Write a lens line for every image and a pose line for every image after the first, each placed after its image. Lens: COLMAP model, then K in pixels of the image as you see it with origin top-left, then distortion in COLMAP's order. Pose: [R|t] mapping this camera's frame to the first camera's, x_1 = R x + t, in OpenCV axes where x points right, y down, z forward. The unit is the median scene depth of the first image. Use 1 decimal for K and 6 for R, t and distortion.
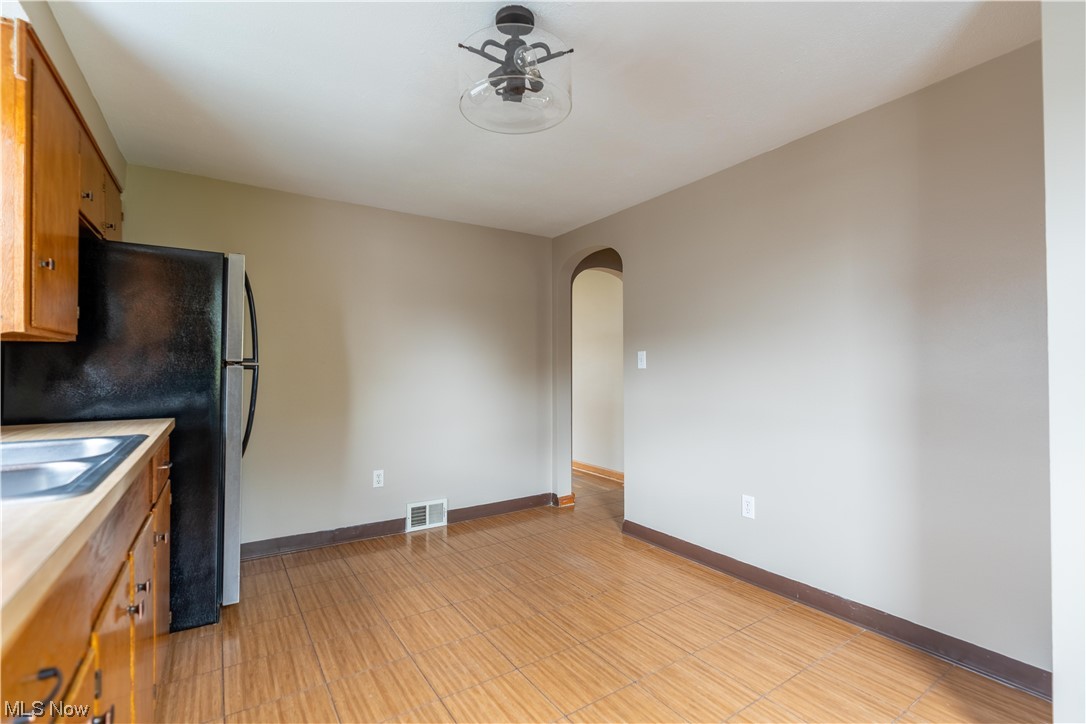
lens RADIAL K [[493.1, 0, 544.4], [0, 493.1, 364.4], [0, 0, 1]] dist [-0.006125, 0.000235]
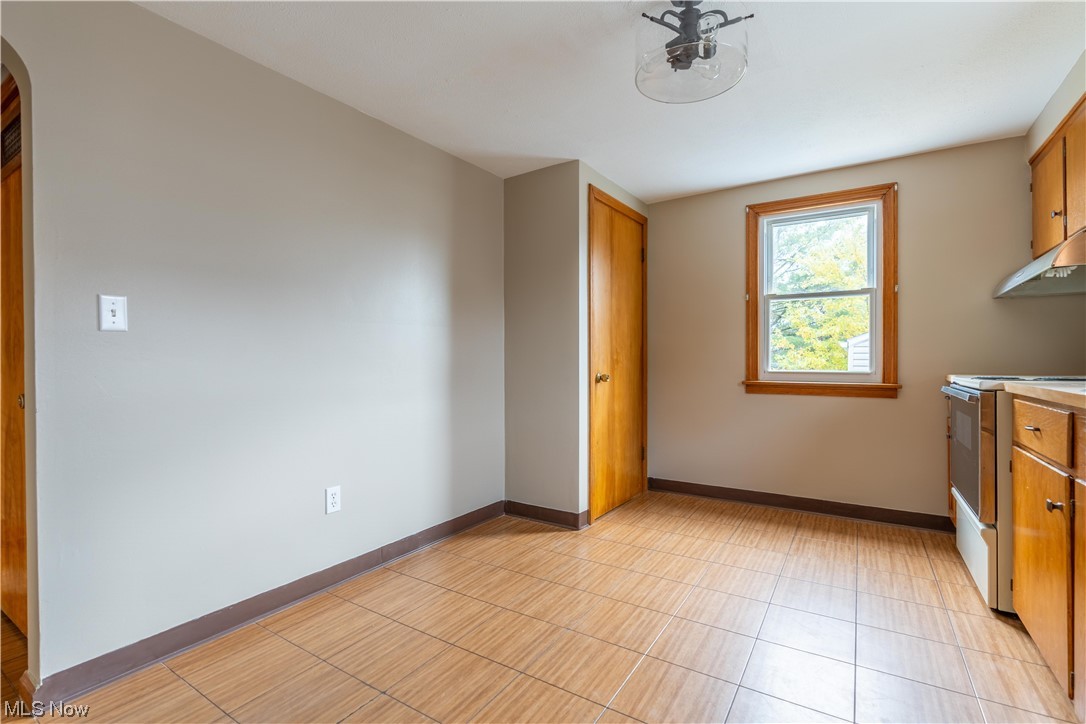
lens RADIAL K [[493.1, 0, 544.4], [0, 493.1, 364.4], [0, 0, 1]] dist [-0.006125, 0.000235]
pose [[-0.396810, 0.002769, 0.917897, -0.560173], [0.000356, 0.999996, -0.002863, 0.059204], [-0.917901, -0.000809, -0.396809, 1.071131]]
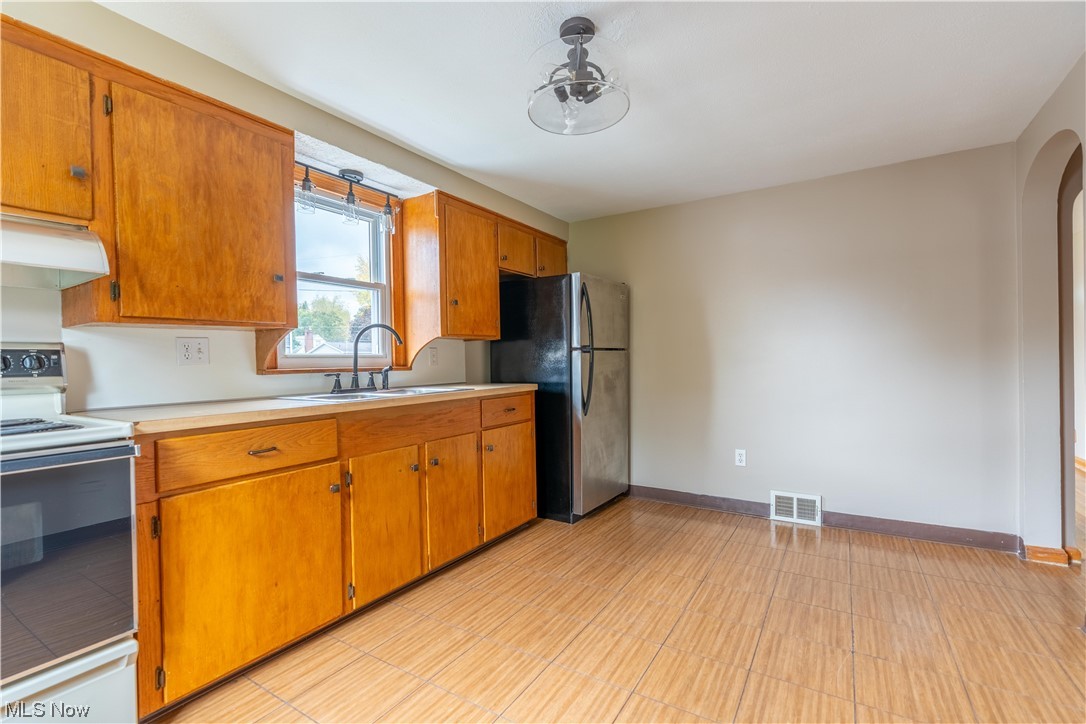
lens RADIAL K [[486.4, 0, 543.2], [0, 486.4, 364.5], [0, 0, 1]] dist [-0.004088, -0.000078]
pose [[0.412044, 0.001275, -0.911163, 0.572475], [0.023416, 0.999654, 0.011988, 0.021440], [0.910863, -0.026275, 0.411872, 0.293124]]
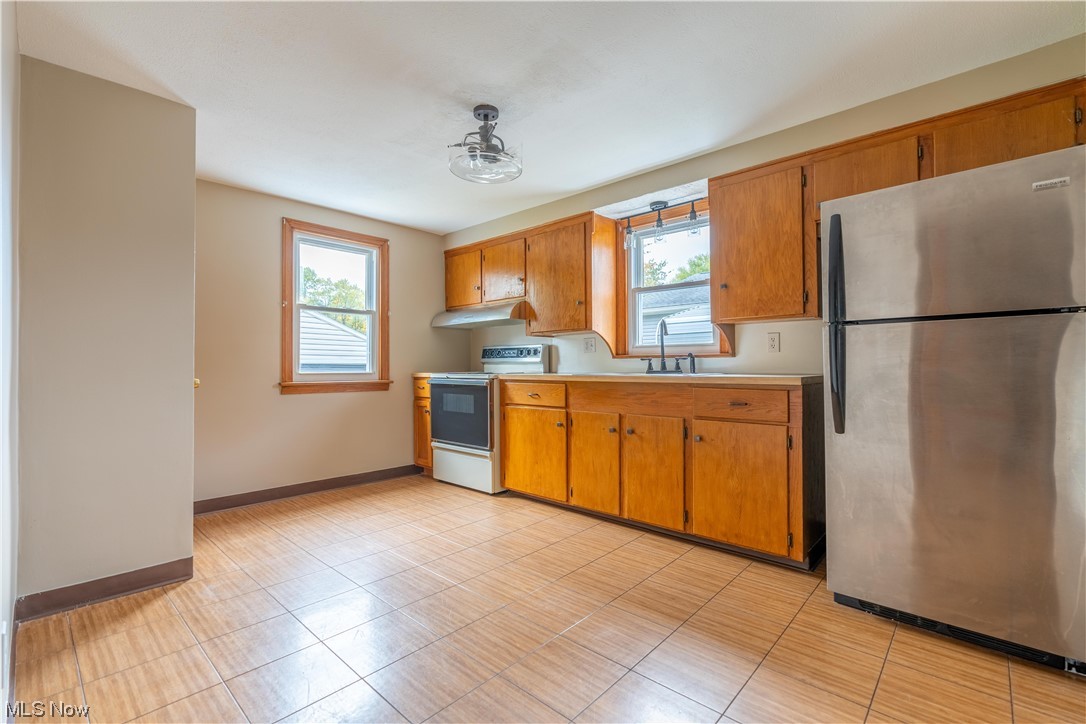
lens RADIAL K [[486.4, 0, 543.2], [0, 486.4, 364.5], [0, 0, 1]] dist [-0.004088, -0.000078]
pose [[-0.971602, 0.008683, -0.236461, 0.083924], [0.010275, 0.999932, -0.005498, 0.063761], [0.236397, -0.007772, -0.971625, 1.590702]]
